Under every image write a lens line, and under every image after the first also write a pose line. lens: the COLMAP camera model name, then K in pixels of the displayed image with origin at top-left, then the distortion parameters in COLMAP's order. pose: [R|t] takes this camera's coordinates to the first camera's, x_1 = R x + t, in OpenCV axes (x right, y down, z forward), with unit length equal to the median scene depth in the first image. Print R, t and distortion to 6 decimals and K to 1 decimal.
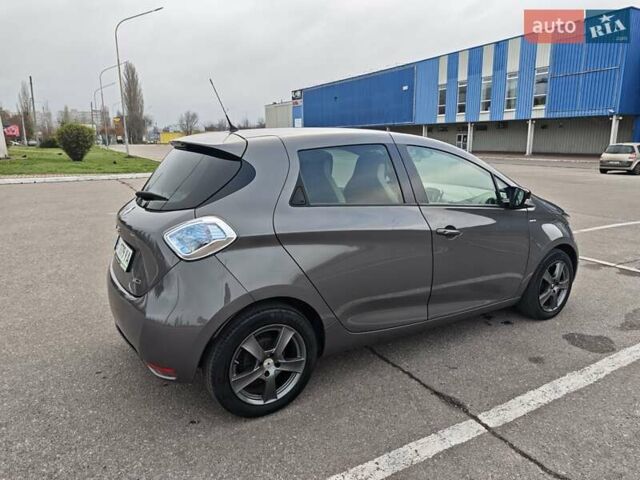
lens RADIAL K [[438.1, 0, 329.0], [0, 438.1, 234.8], [0, 0, 1]] dist [0.000896, 0.001585]
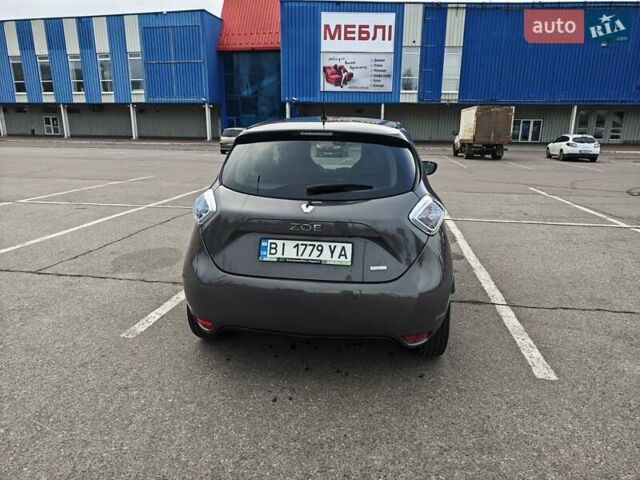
lens RADIAL K [[438.1, 0, 319.0], [0, 438.1, 238.1], [0, 0, 1]] dist [0.000896, 0.001585]
pose [[0.642197, -0.183299, 0.744301, -0.141664], [0.151405, 0.982191, 0.111249, -0.011216], [-0.751438, 0.041247, 0.658513, 0.047109]]
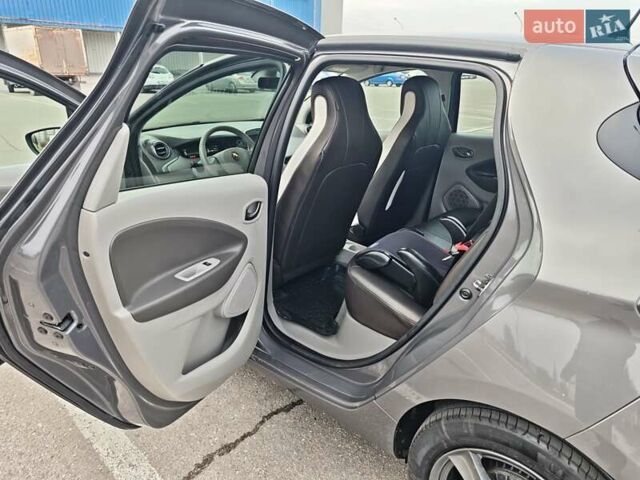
lens RADIAL K [[438.1, 0, 318.9], [0, 438.1, 241.9], [0, 0, 1]] dist [0.000896, 0.001585]
pose [[-0.273657, -0.367295, 0.888935, -0.087781], [0.175063, 0.889757, 0.421527, -0.041171], [-0.945762, 0.270973, -0.179188, 0.199692]]
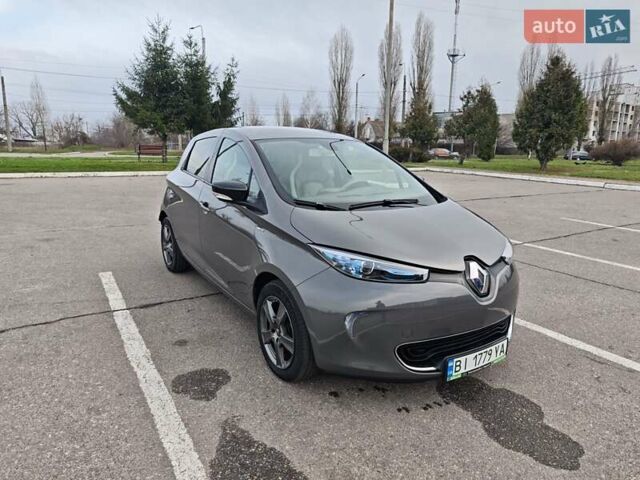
lens RADIAL K [[438.1, 0, 326.2], [0, 438.1, 249.6], [0, 0, 1]] dist [0.000896, 0.001585]
pose [[0.018083, 0.228474, -0.973382, 0.209000], [-0.226191, 0.949236, 0.218604, -0.033383], [0.973915, 0.216218, 0.068844, 0.176275]]
